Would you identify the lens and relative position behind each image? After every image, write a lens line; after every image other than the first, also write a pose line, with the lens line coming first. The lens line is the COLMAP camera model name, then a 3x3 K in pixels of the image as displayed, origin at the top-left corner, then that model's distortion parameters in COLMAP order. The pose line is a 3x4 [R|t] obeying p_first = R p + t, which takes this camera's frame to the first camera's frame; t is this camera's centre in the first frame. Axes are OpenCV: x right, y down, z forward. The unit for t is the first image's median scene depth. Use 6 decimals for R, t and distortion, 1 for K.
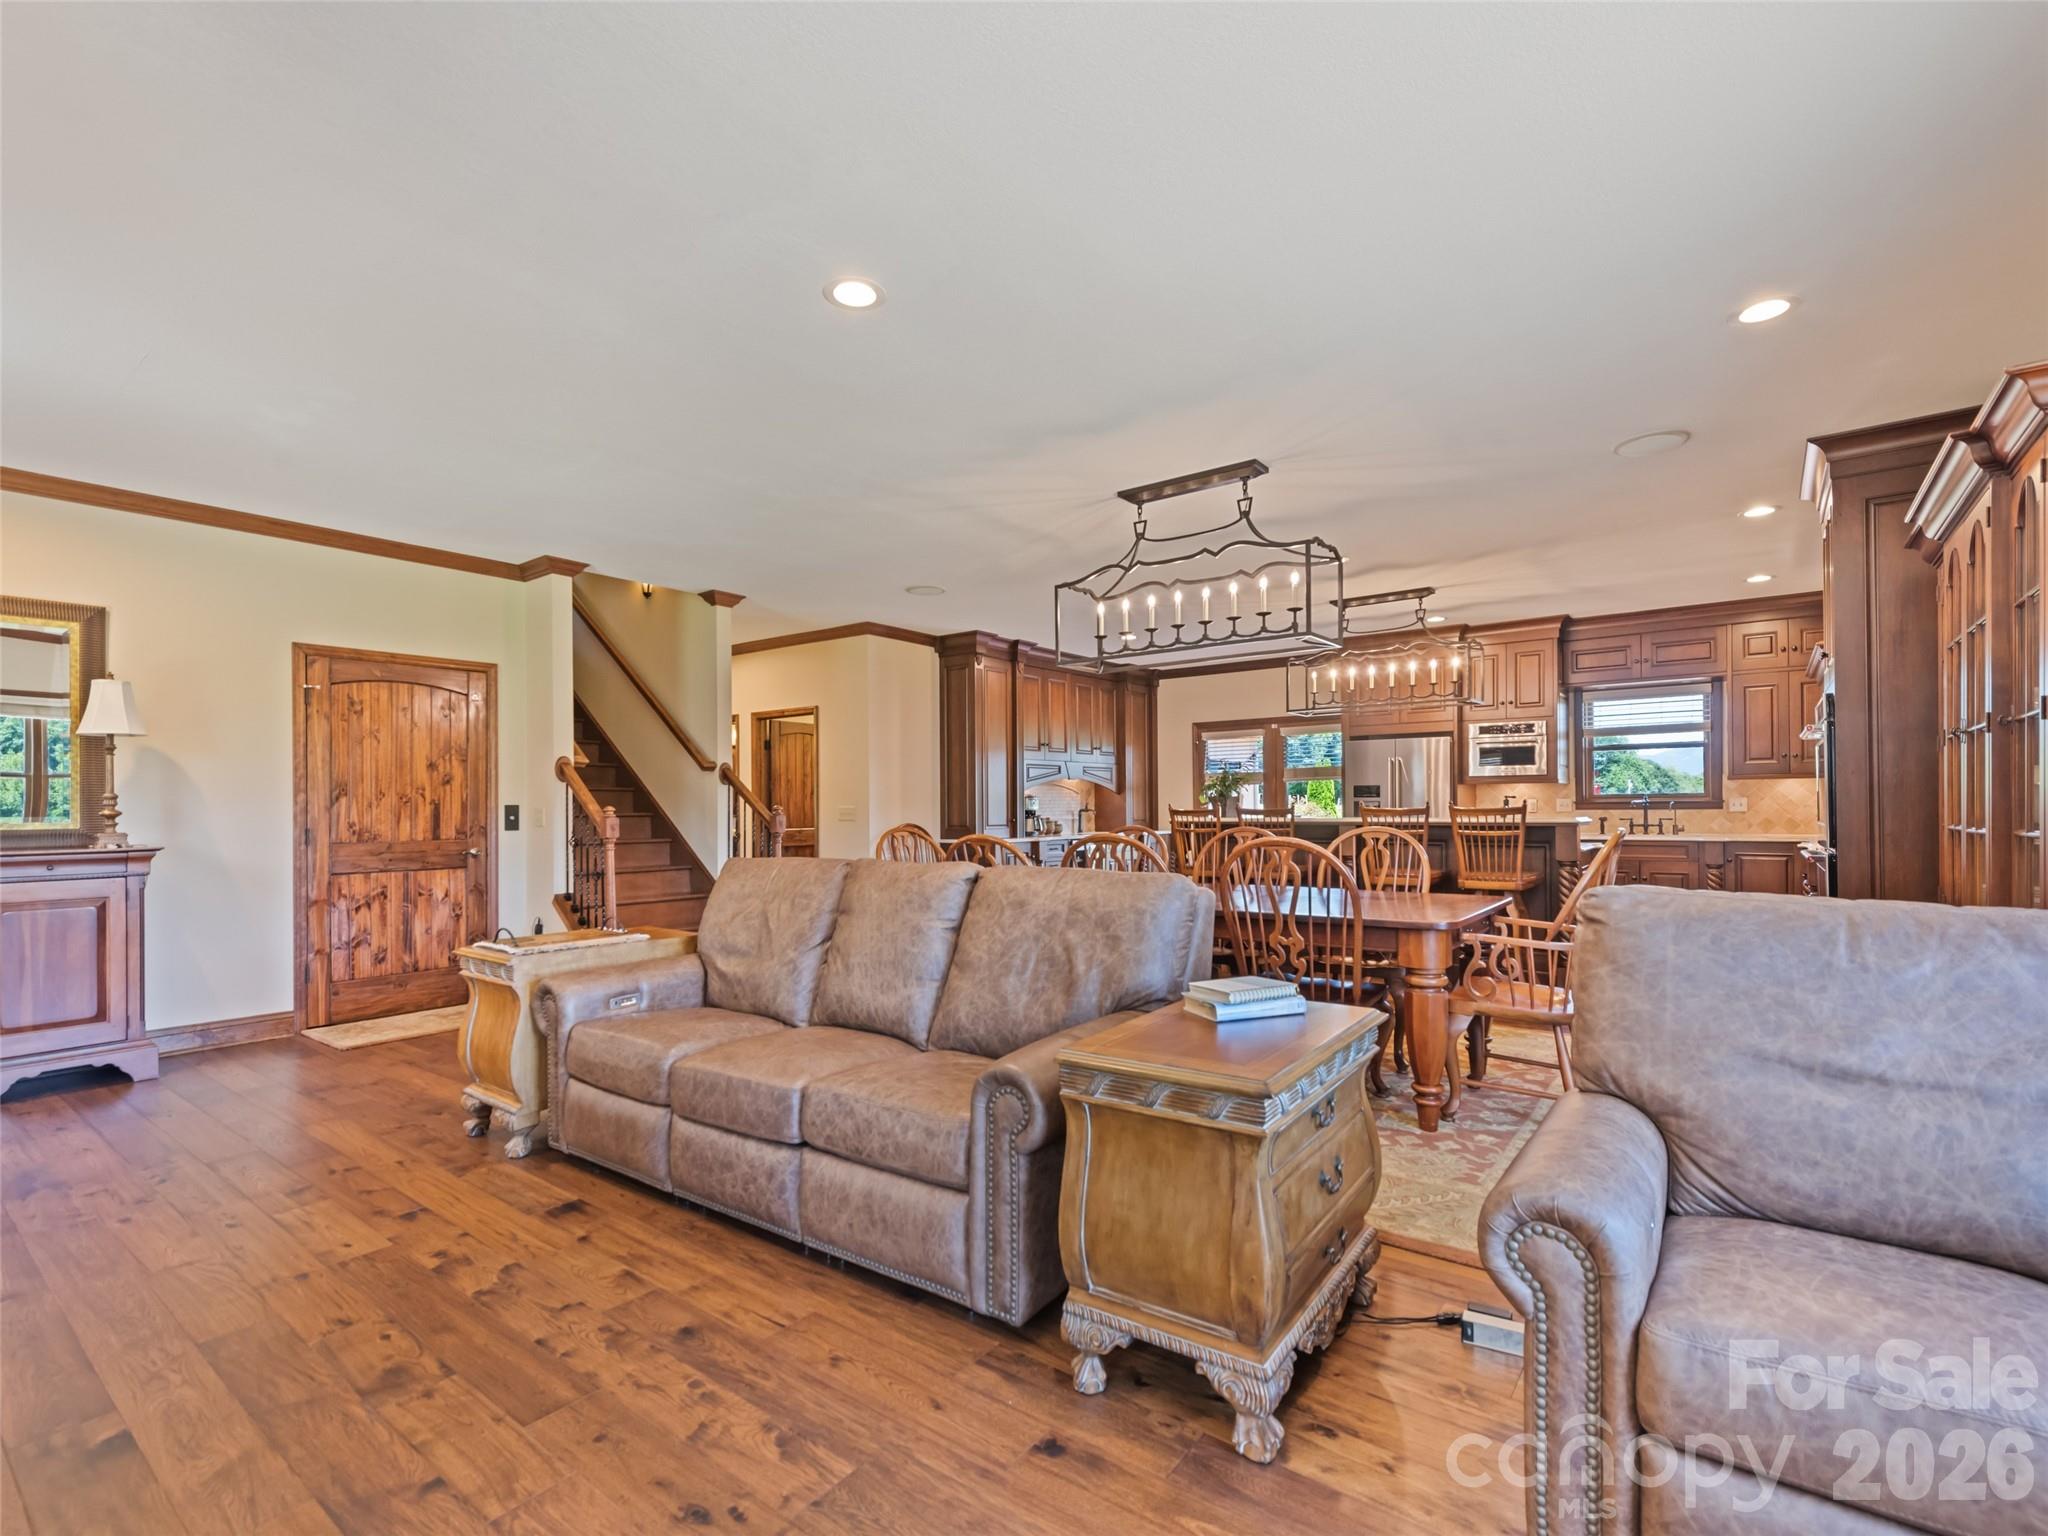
lens RADIAL K [[987.6, 0, 1003.6], [0, 987.6, 794.0], [0, 0, 1]] dist [0.021082, -0.007416]
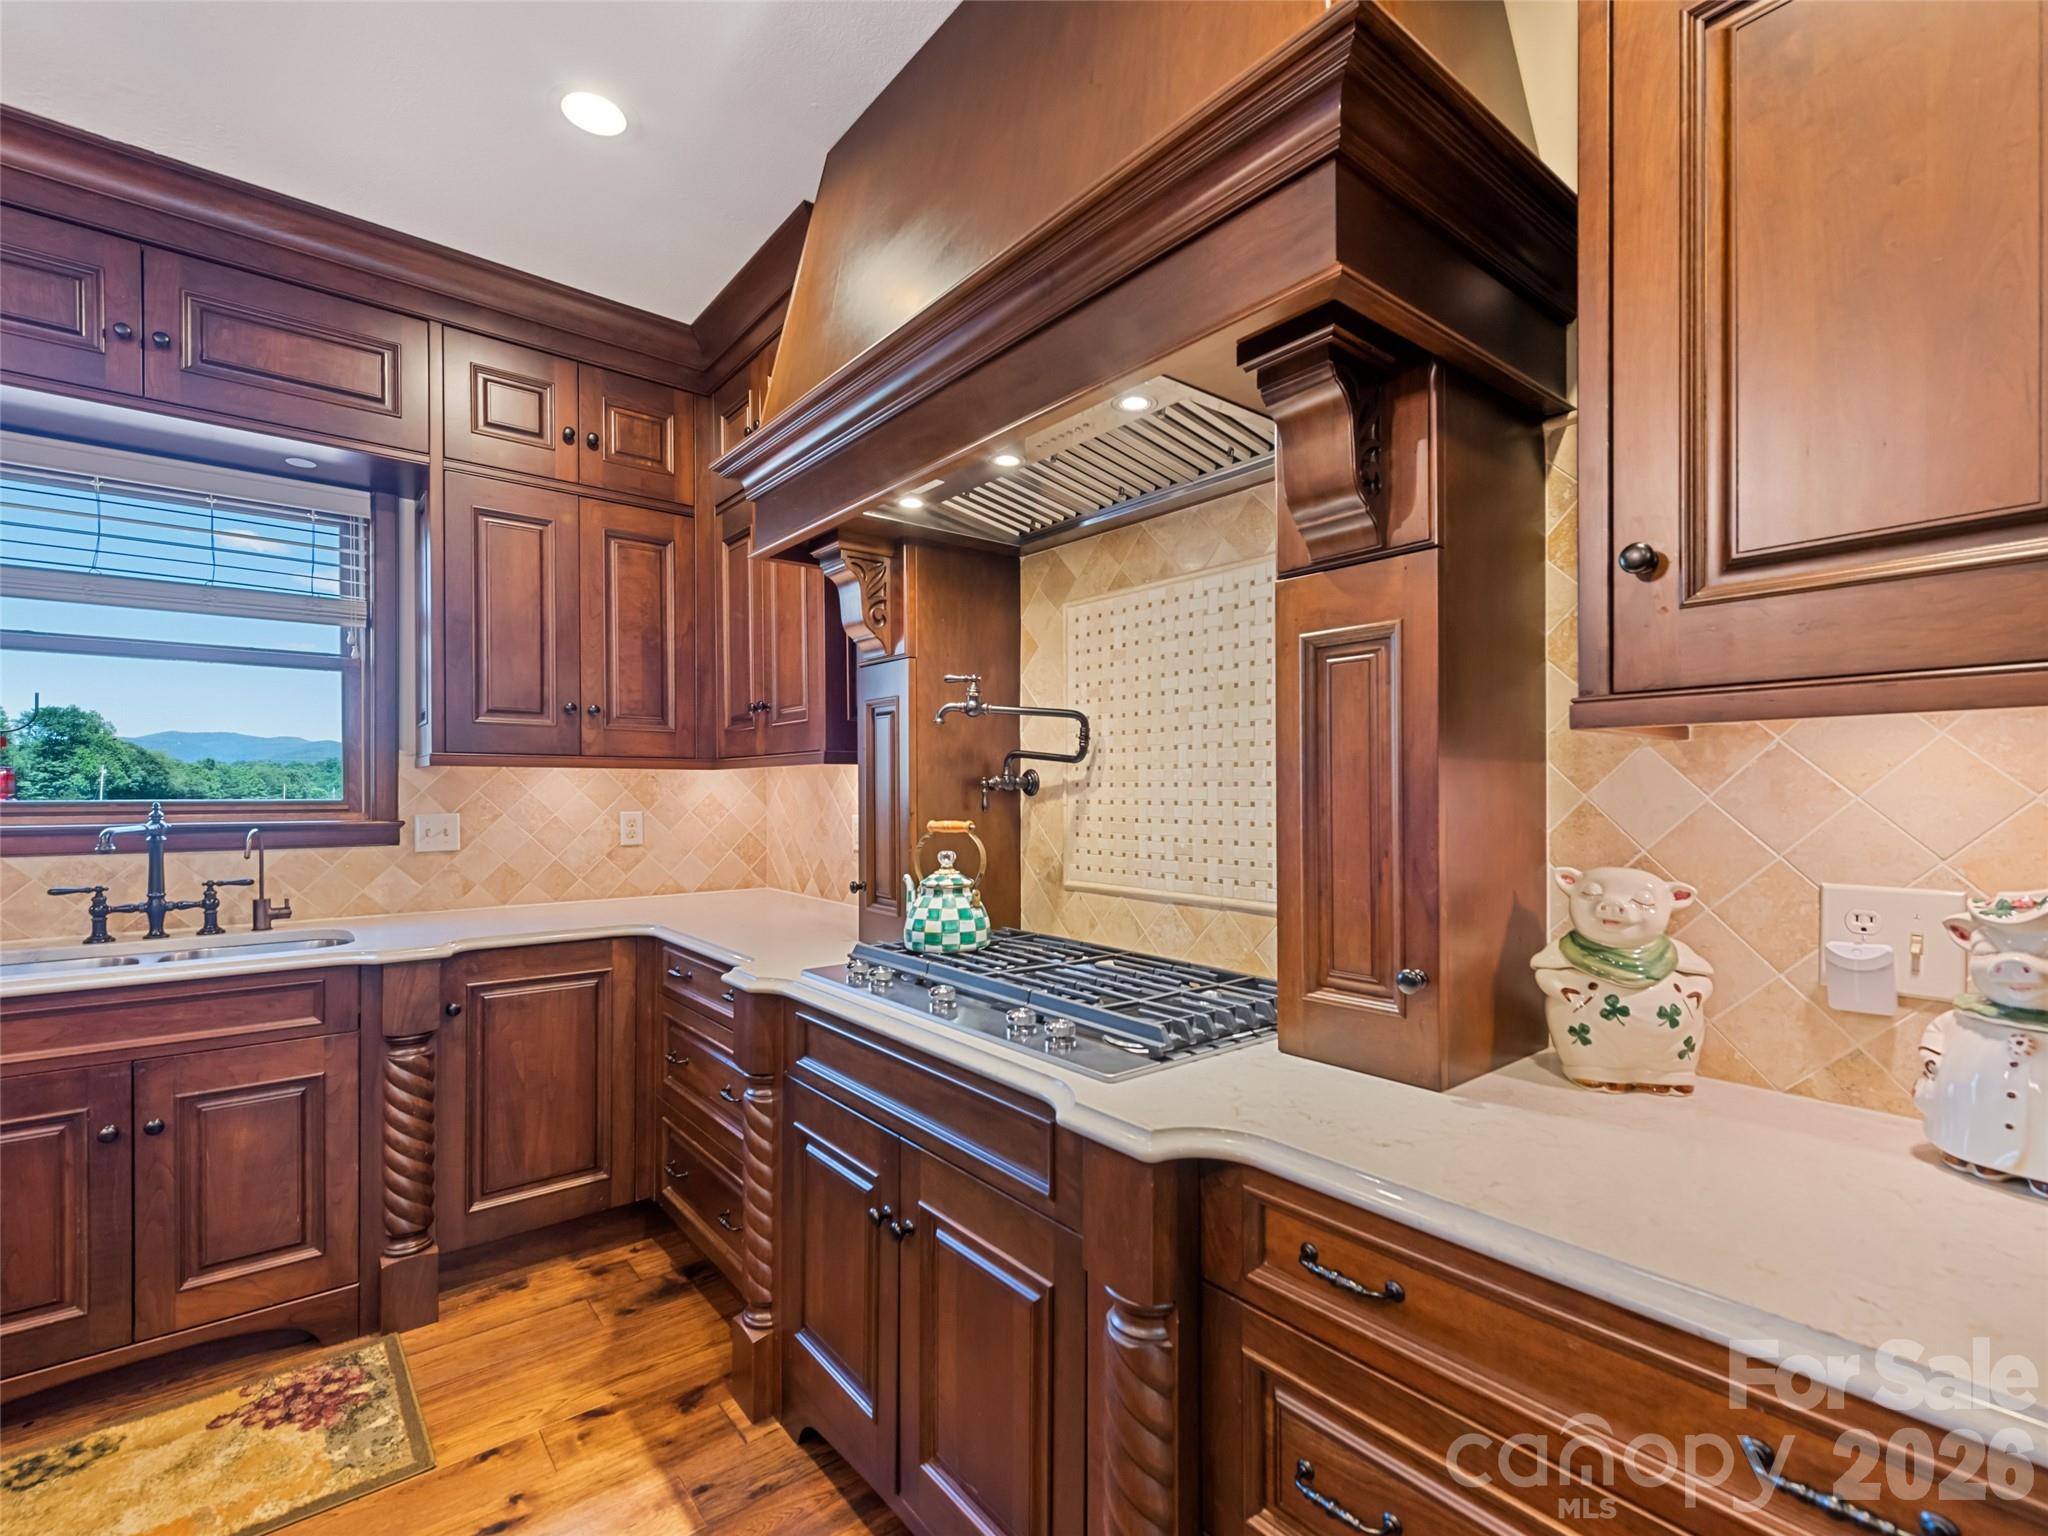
lens RADIAL K [[924.7, 0, 1043.0], [0, 924.7, 798.9], [0, 0, 1]] dist [0.013811, -0.003673]
pose [[0.217771, -0.000087, 0.976000, 0.418517], [-0.014404, 0.999891, 0.003303, -0.006034], [-0.975894, -0.014777, 0.217746, 0.661647]]
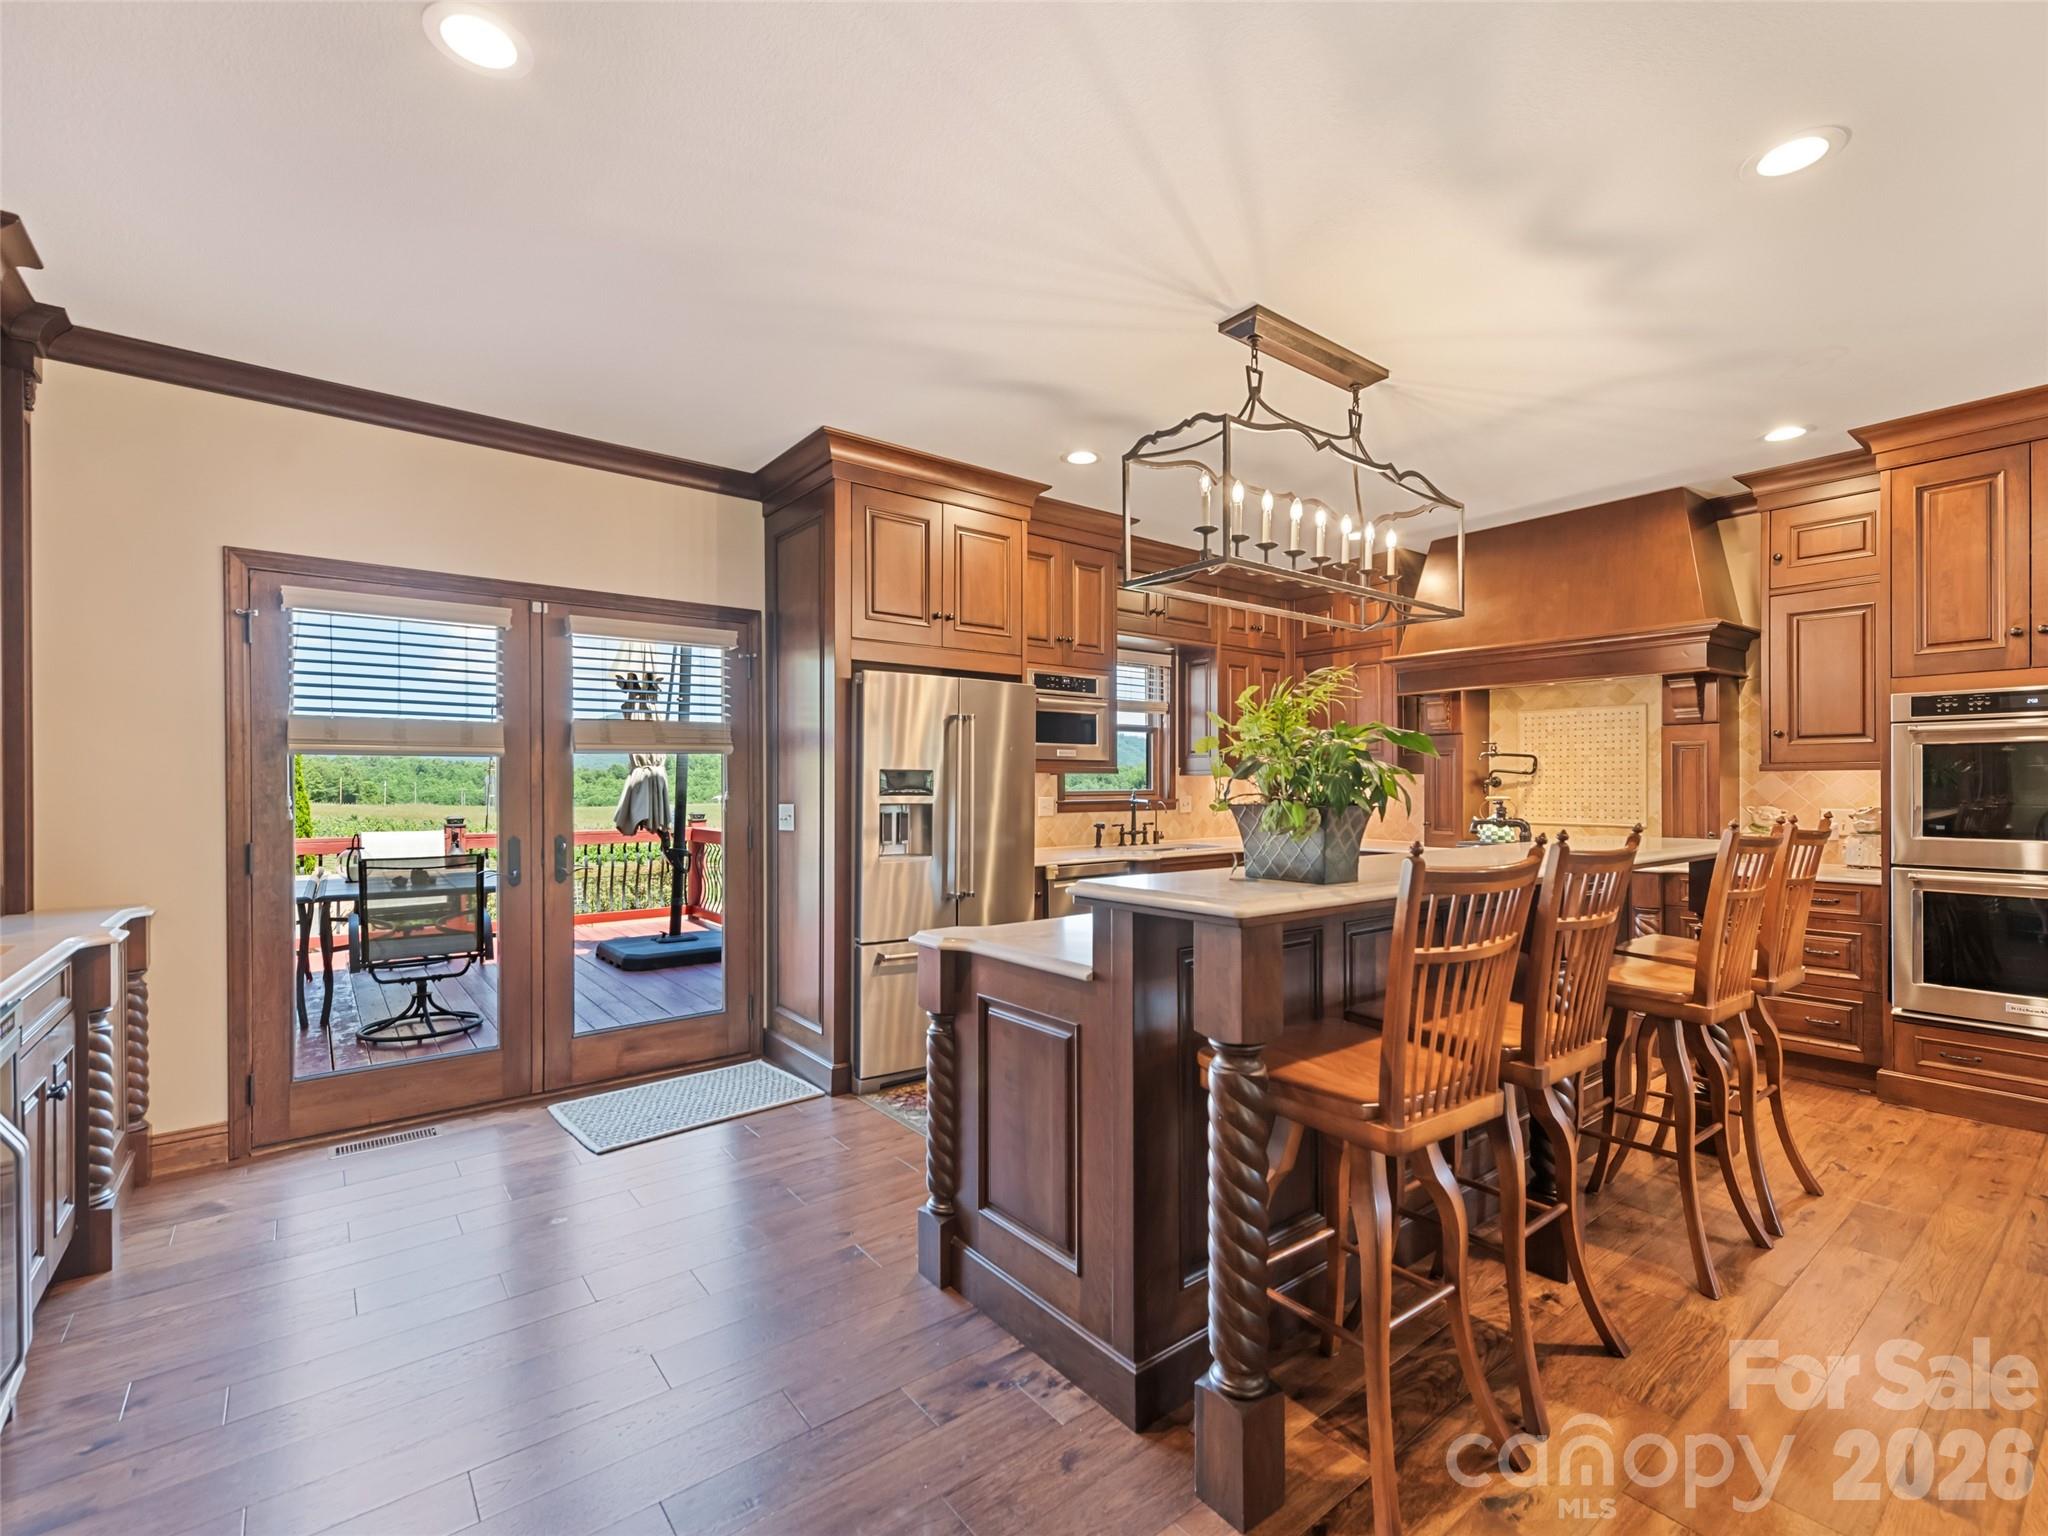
lens RADIAL K [[924.7, 0, 1017.6], [0, 924.7, 776.8], [0, 0, 1]] dist [0.013811, -0.003673]
pose [[0.248005, 0.012623, 0.968676, -0.052168], [-0.011982, 0.999879, -0.009962, -0.002636], [-0.968685, -0.009136, 0.248127, 0.892133]]
